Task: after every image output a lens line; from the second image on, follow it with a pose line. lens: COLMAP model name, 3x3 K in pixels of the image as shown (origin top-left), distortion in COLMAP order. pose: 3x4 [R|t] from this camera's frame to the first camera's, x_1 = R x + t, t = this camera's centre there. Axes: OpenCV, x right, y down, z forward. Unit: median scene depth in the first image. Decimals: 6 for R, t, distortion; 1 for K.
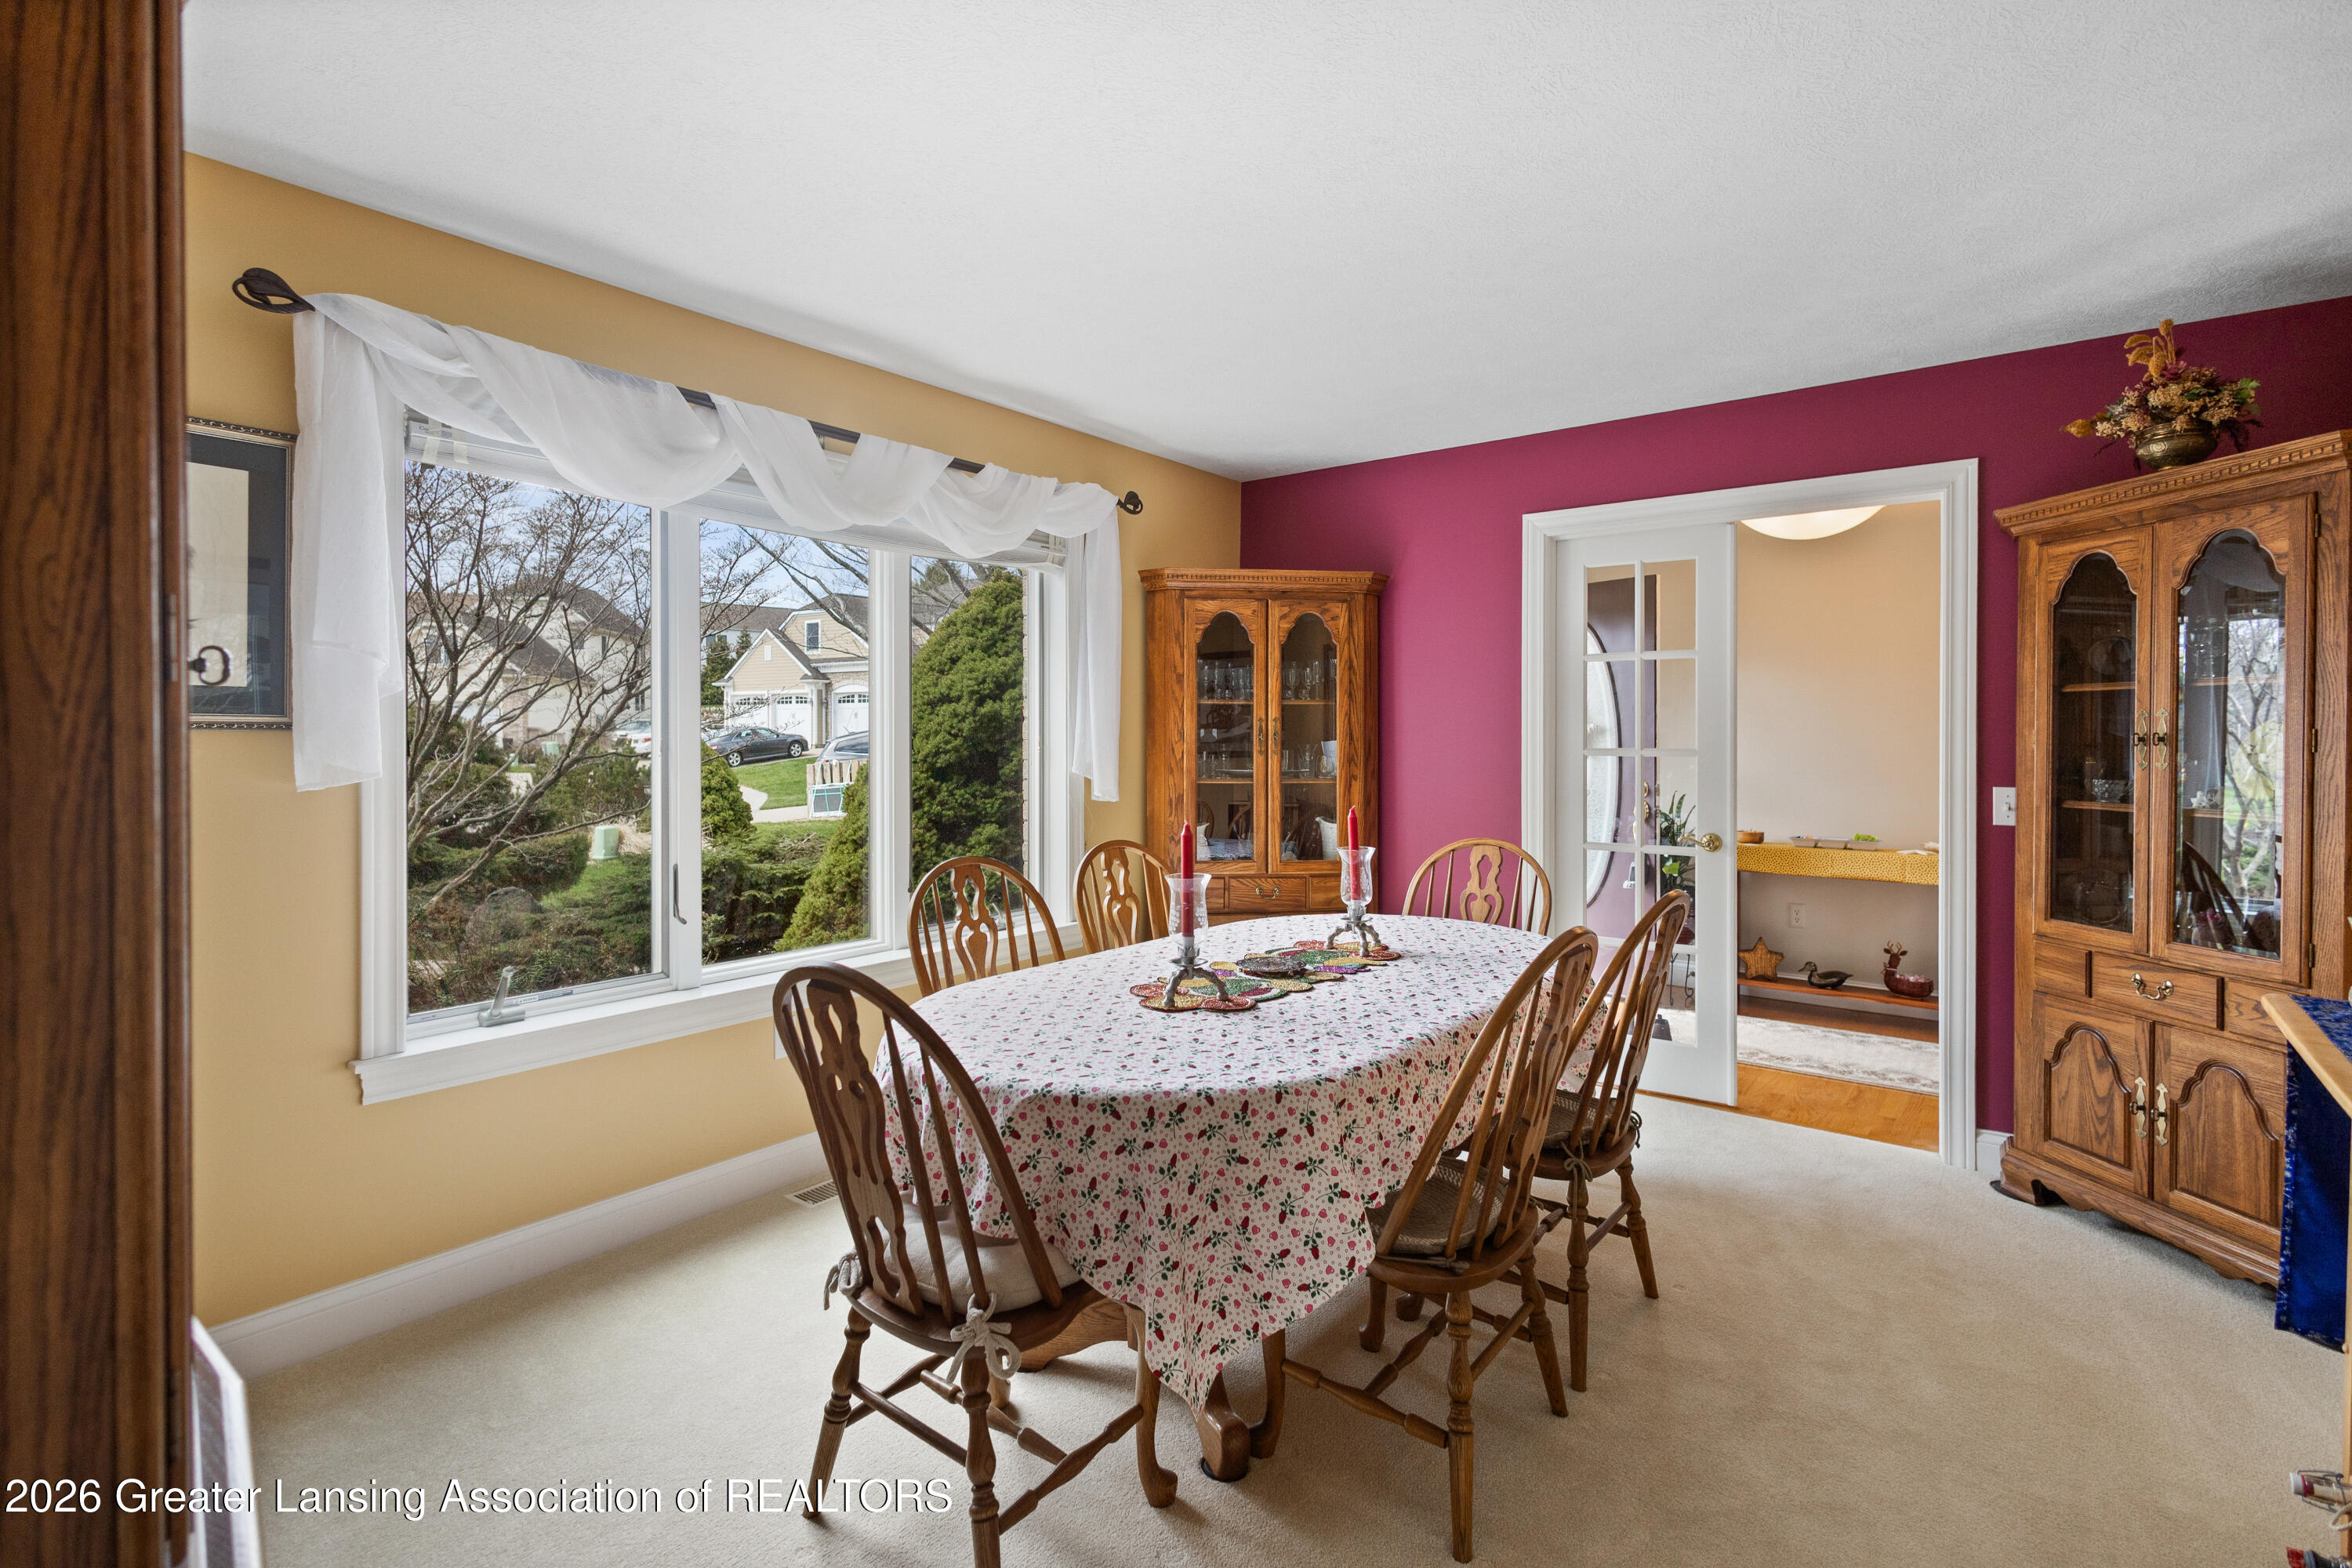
lens RADIAL K [[1104.5, 0, 1187.4], [0, 1104.5, 740.8], [0, 0, 1]] dist [0.009961, -0.000175]
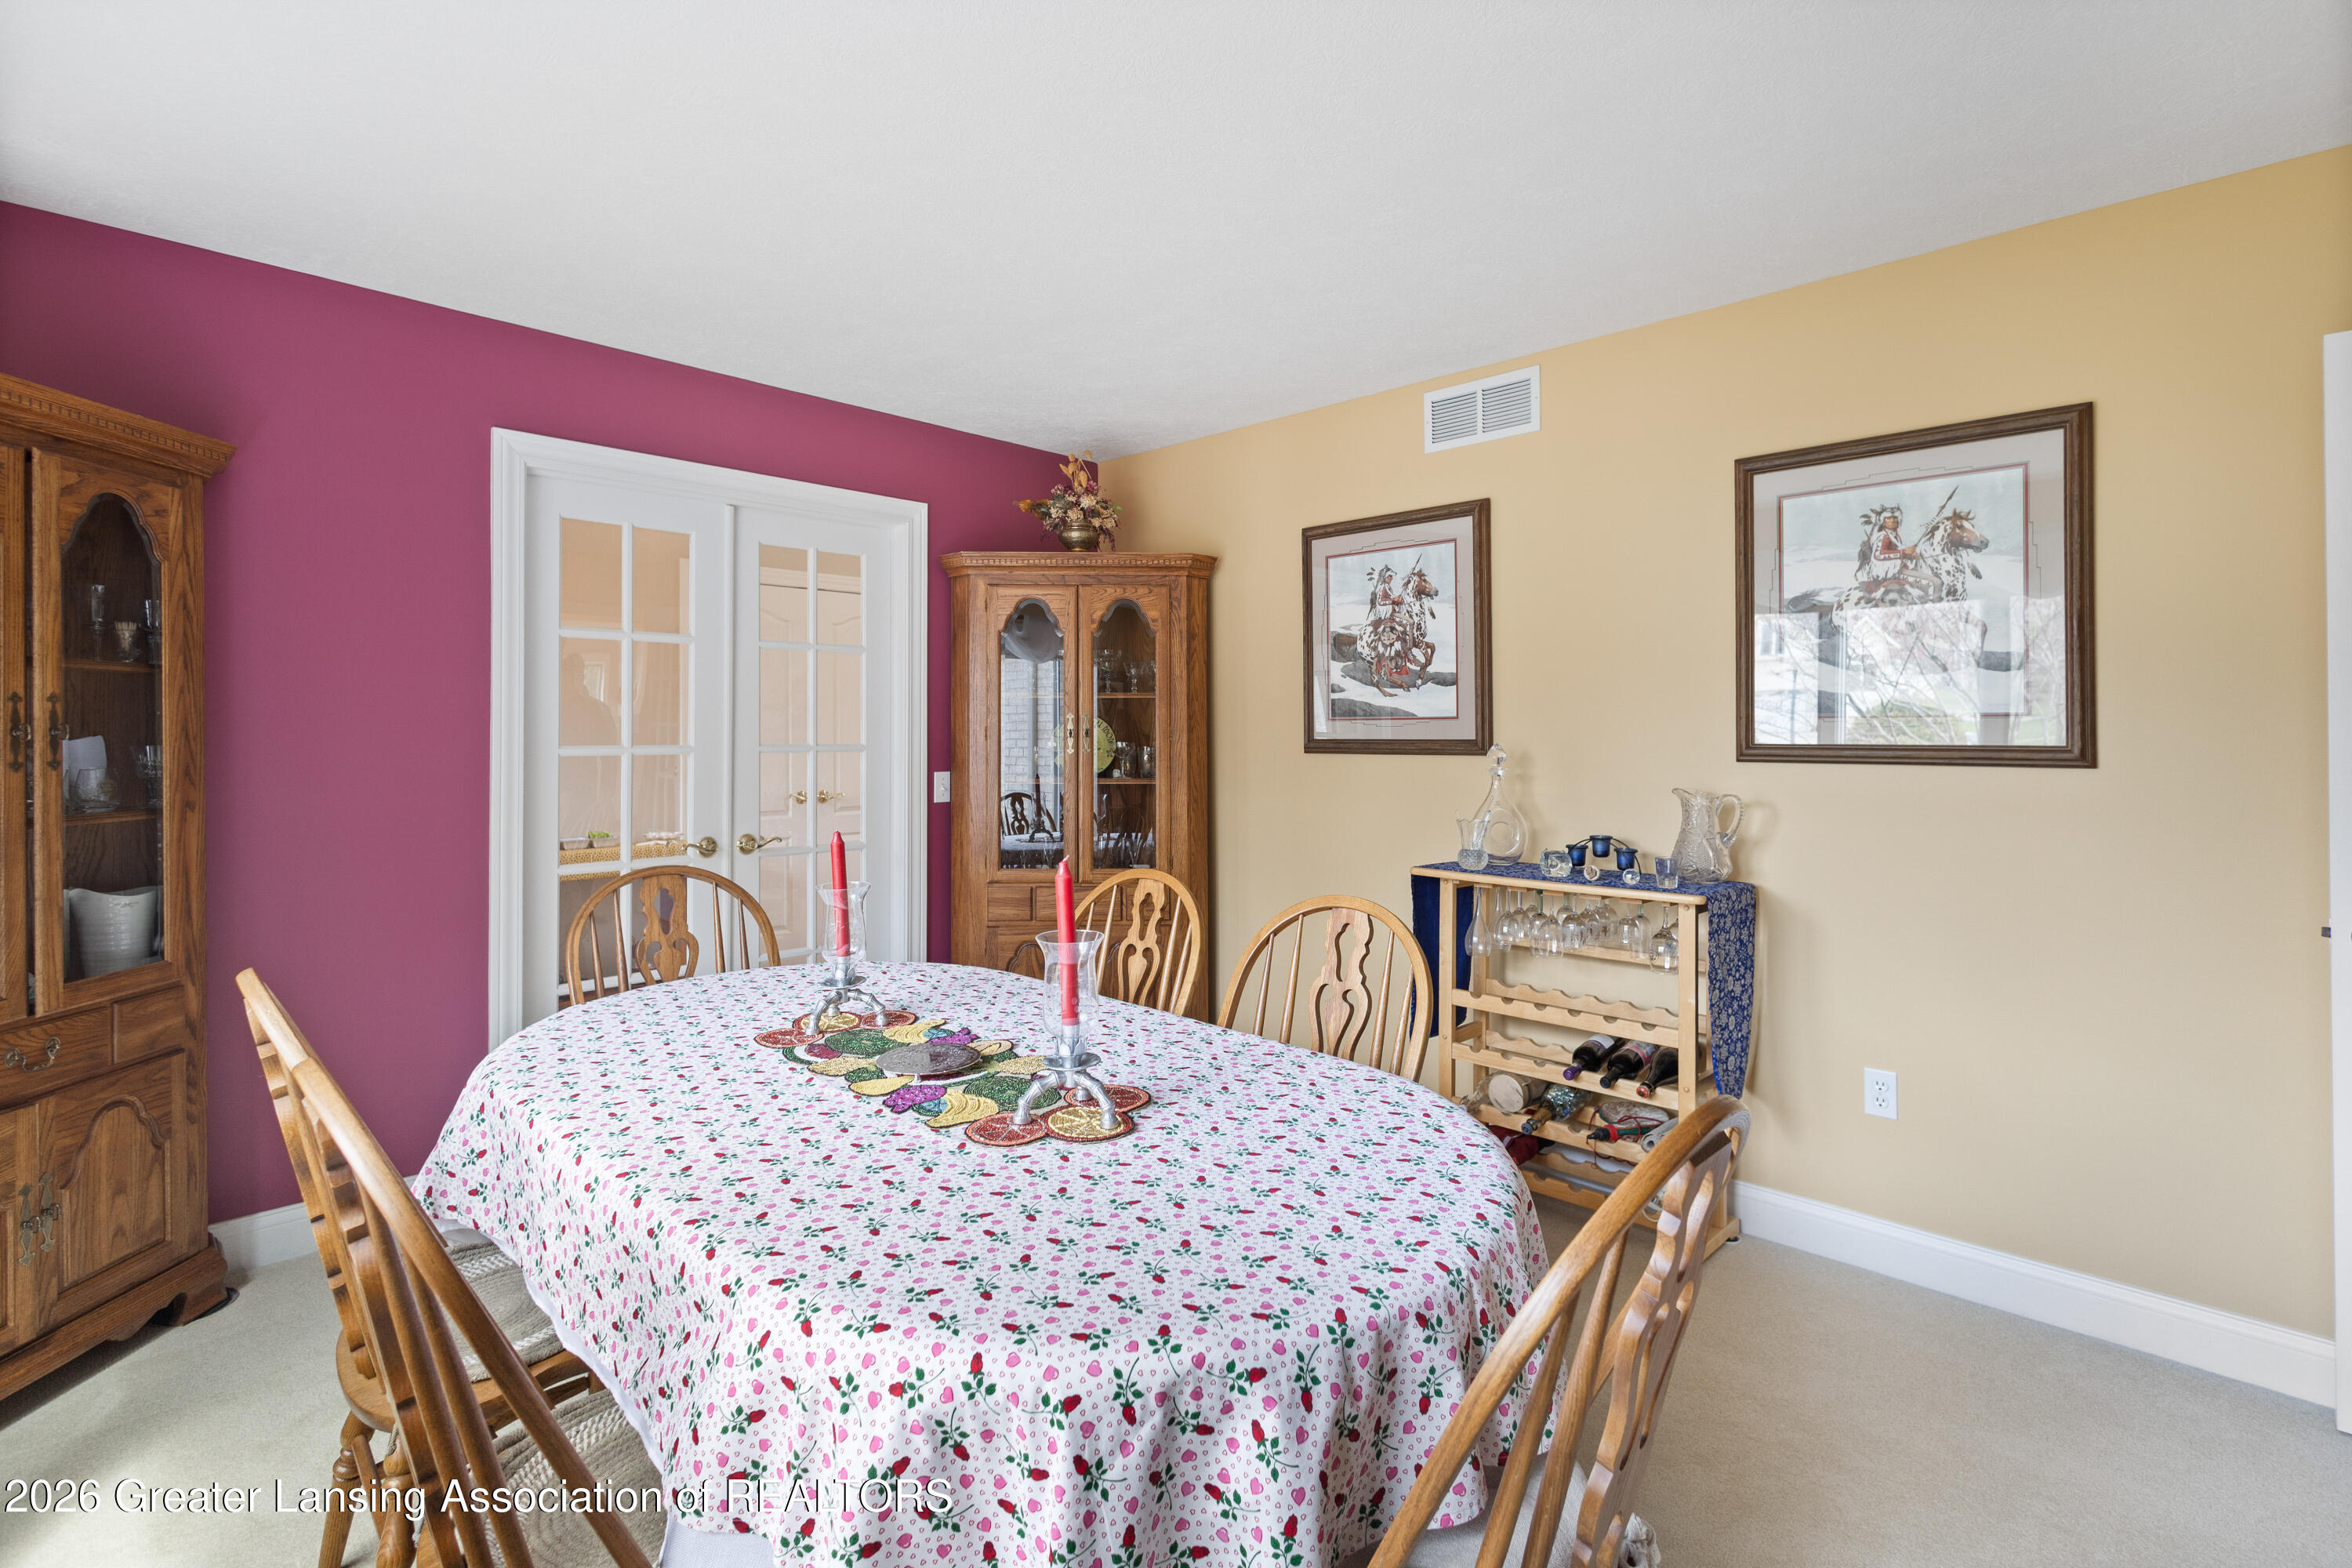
lens RADIAL K [[1104.5, 0, 1187.4], [0, 1104.5, 740.8], [0, 0, 1]] dist [0.009961, -0.000175]
pose [[0.099961, -0.011479, 0.994925, -0.437473], [0.002519, 0.999933, 0.011284, -0.005710], [-0.994988, 0.001378, 0.099984, 0.548019]]
